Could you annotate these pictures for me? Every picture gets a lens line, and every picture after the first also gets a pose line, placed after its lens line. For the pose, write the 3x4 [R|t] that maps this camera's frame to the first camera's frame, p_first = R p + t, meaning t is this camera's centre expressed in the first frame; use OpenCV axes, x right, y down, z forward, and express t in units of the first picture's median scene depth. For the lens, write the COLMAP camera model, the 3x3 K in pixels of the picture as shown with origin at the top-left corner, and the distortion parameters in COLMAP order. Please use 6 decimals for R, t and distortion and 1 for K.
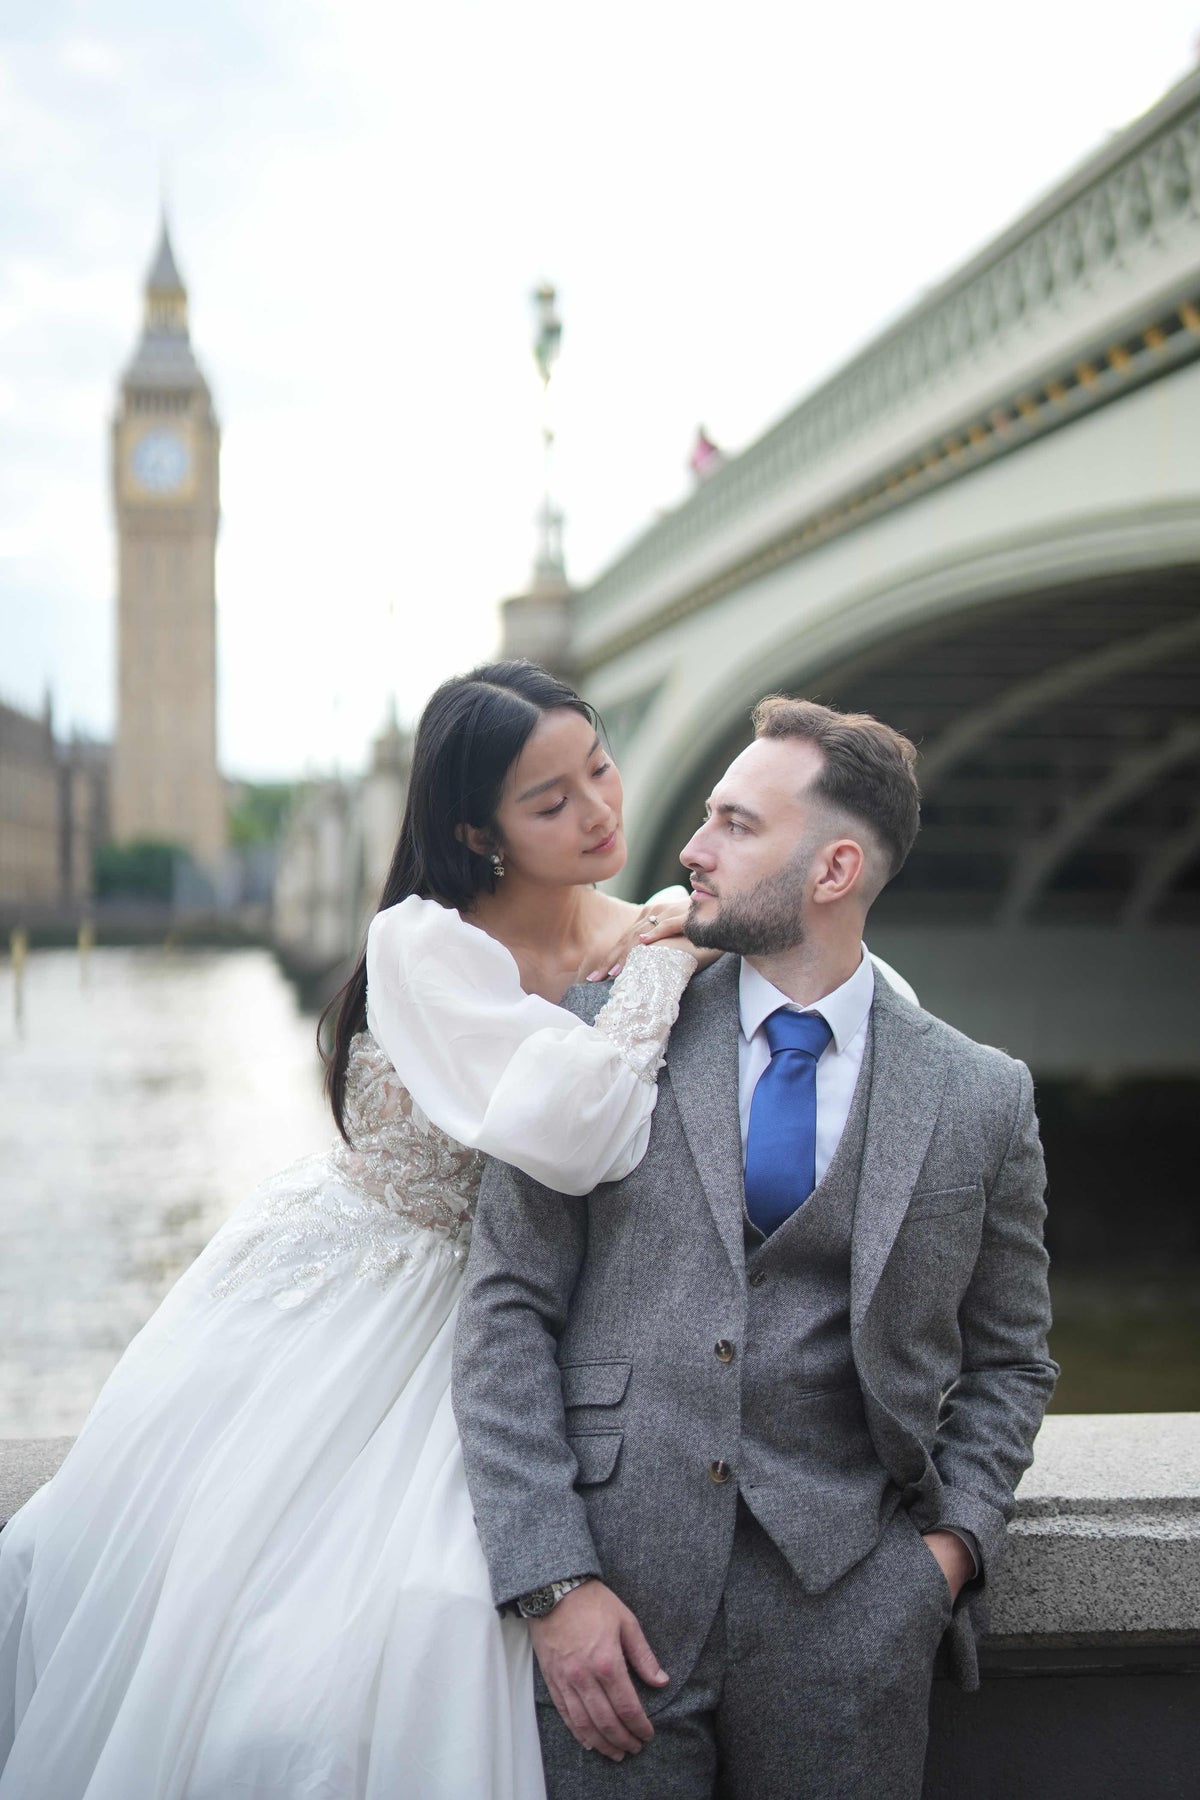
lens RADIAL K [[2561.2, 0, 575.1], [0, 2561.2, 909.1], [0, 0, 1]] dist [0.068816, 0.000000]
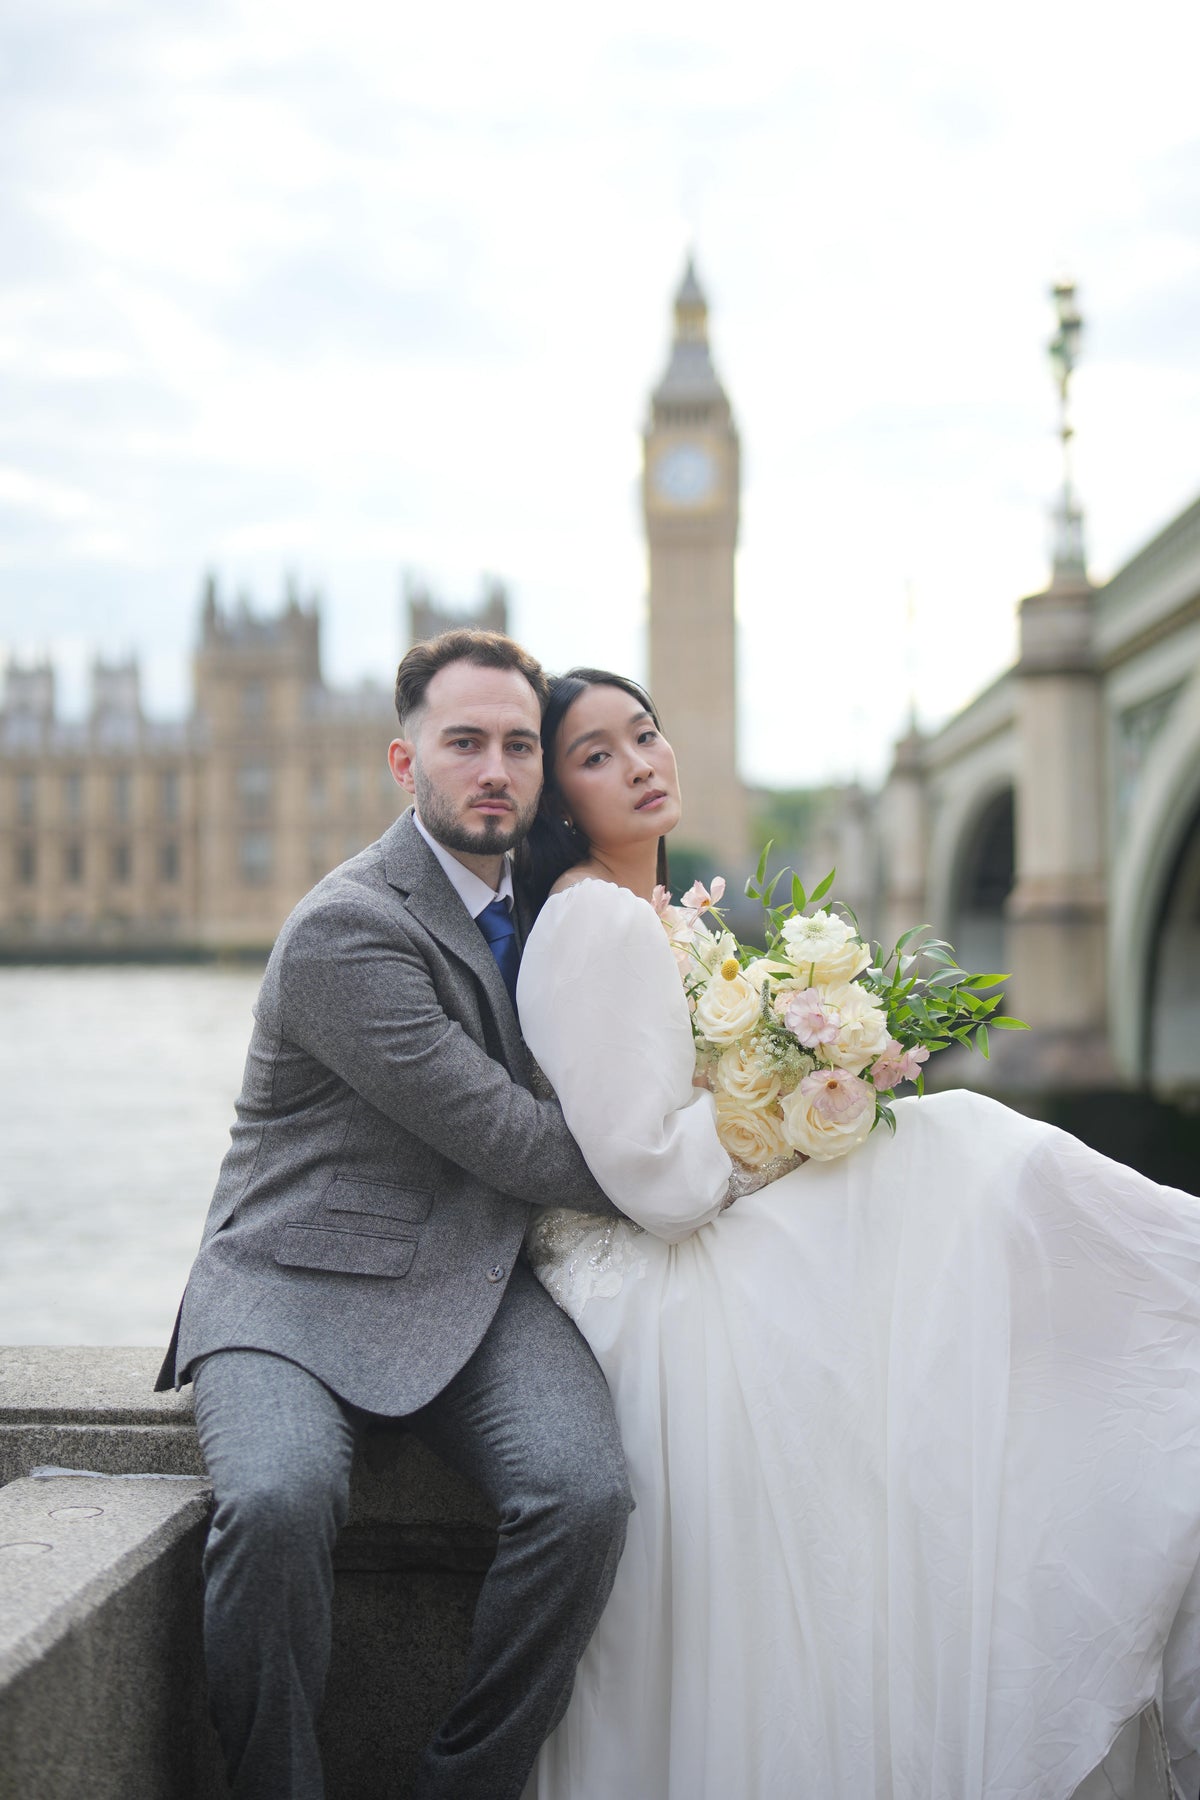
lens RADIAL K [[2561.2, 0, 587.2], [0, 2561.2, 906.8], [0, 0, 1]] dist [0.068816, 0.000000]
pose [[0.980293, -0.004556, -0.197498, 0.005721], [0.003876, 0.999985, -0.003828, 0.002999], [0.197513, 0.002987, 0.980296, -0.016891]]
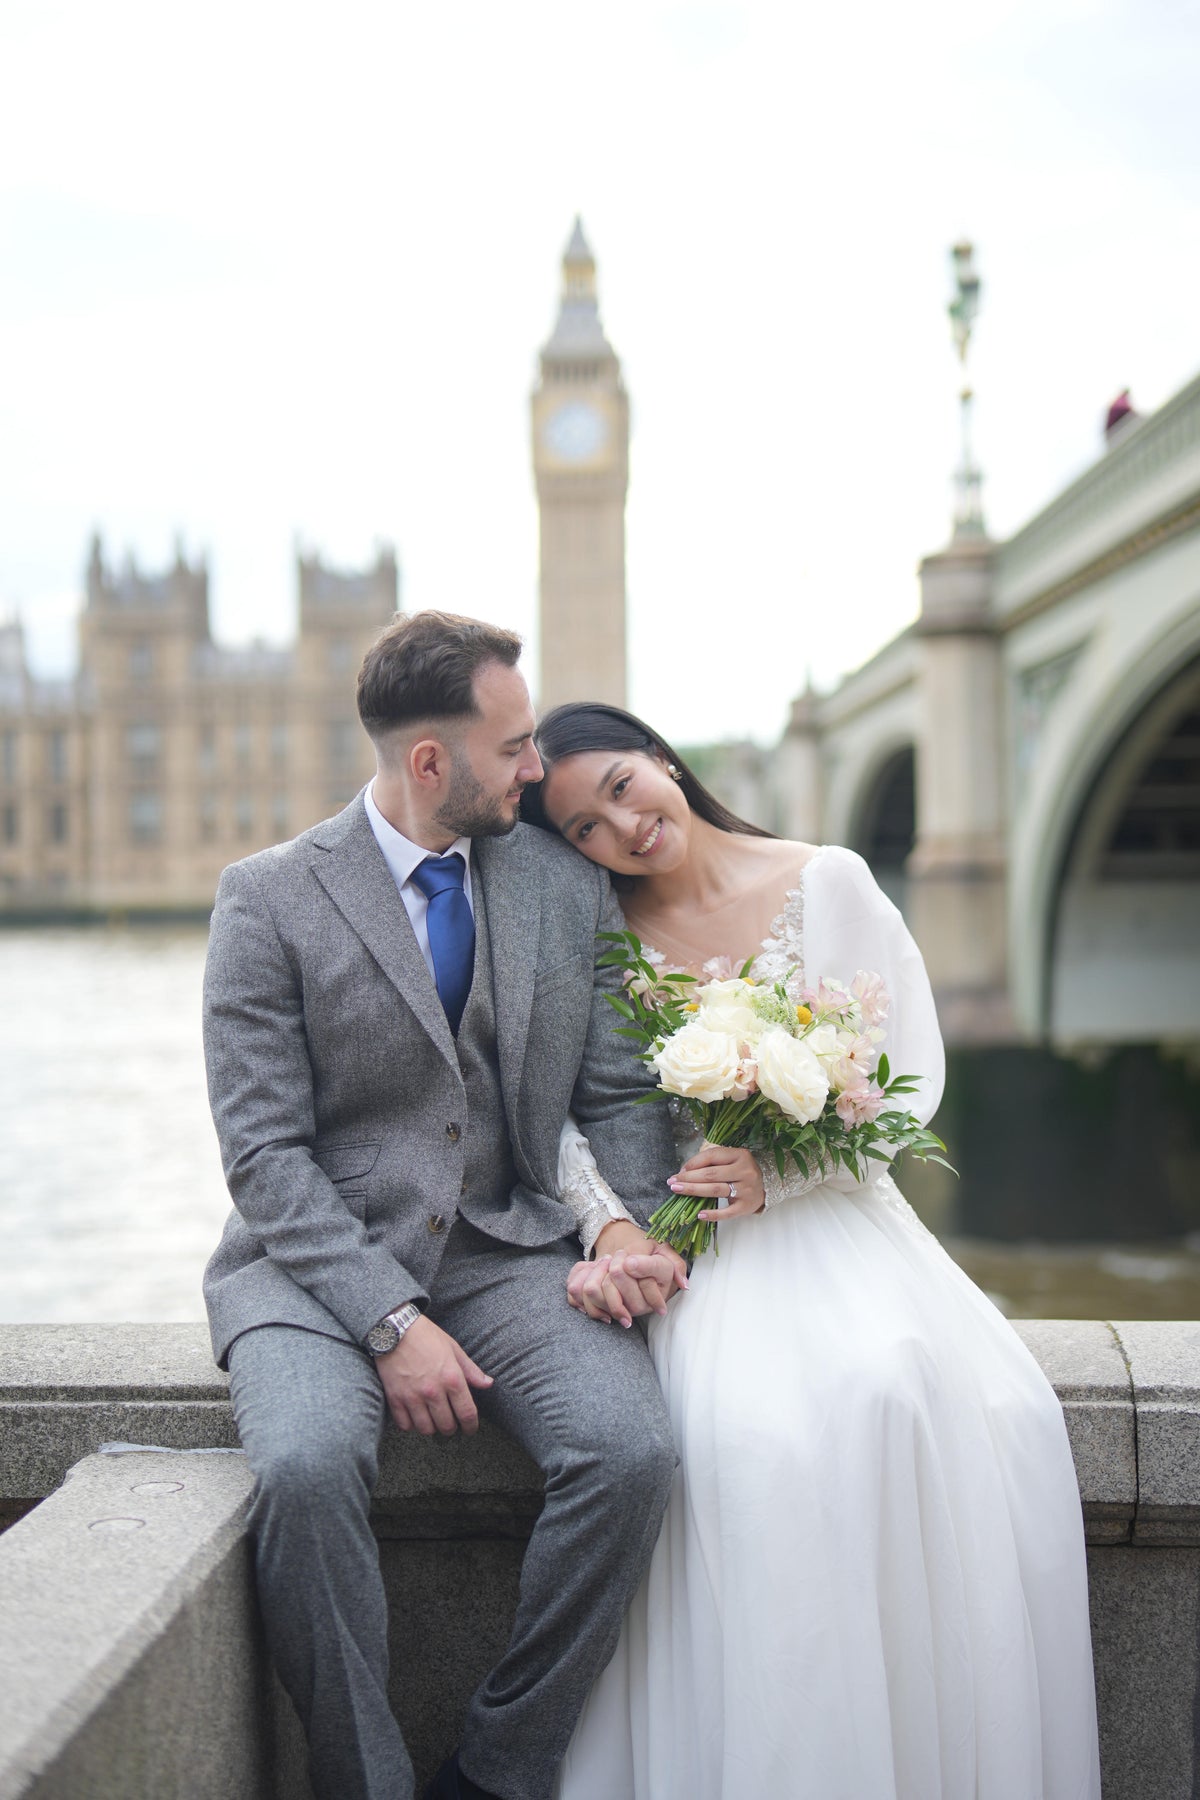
lens RADIAL K [[2561.2, 0, 587.8], [0, 2561.2, 902.6], [0, 0, 1]] dist [0.068816, 0.000000]
pose [[0.987817, -0.008297, -0.155401, -0.005144], [0.010145, 0.999887, 0.011108, 0.001128], [0.155292, -0.012549, 0.987789, -0.023063]]
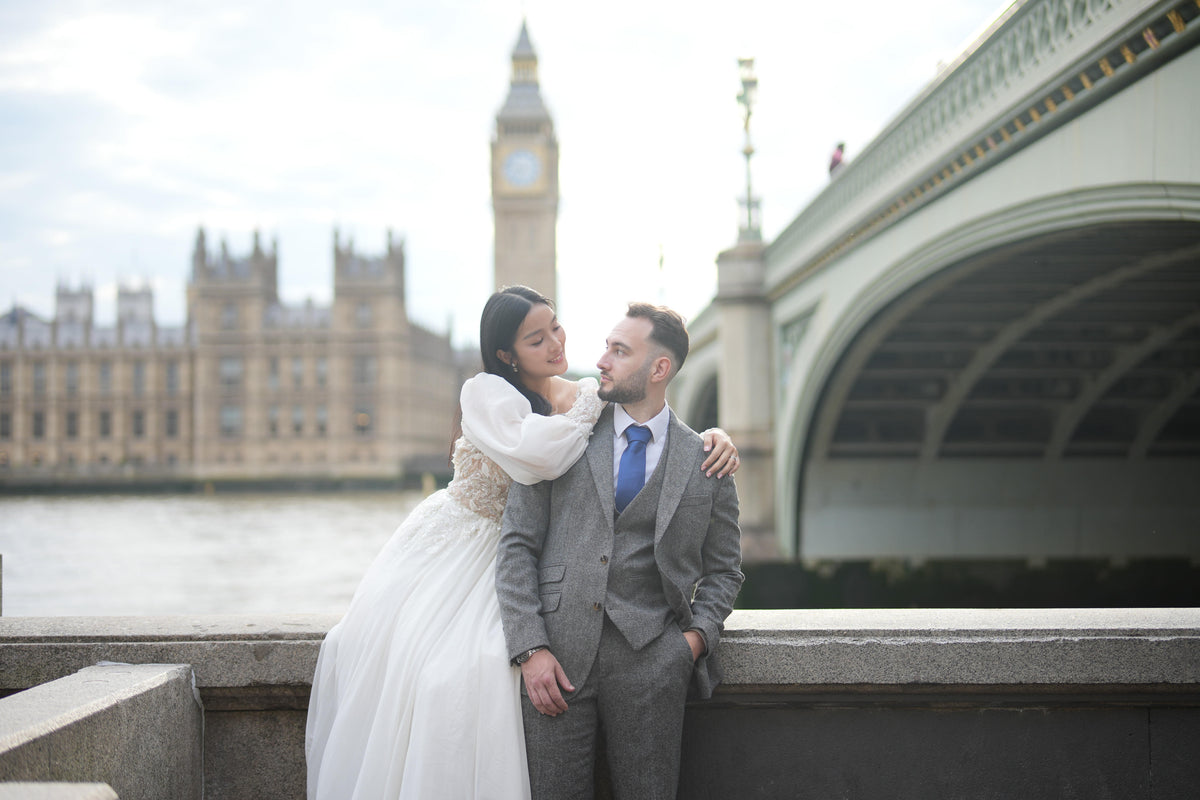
lens RADIAL K [[1707.4, 0, 600.7], [0, 1707.4, 403.2], [0, 0, 1]] dist [0.068816, 0.000000]
pose [[0.993417, -0.007050, -0.114339, 0.037345], [0.003234, 0.999433, -0.033527, 0.011506], [0.114511, 0.032937, 0.992876, -0.098008]]
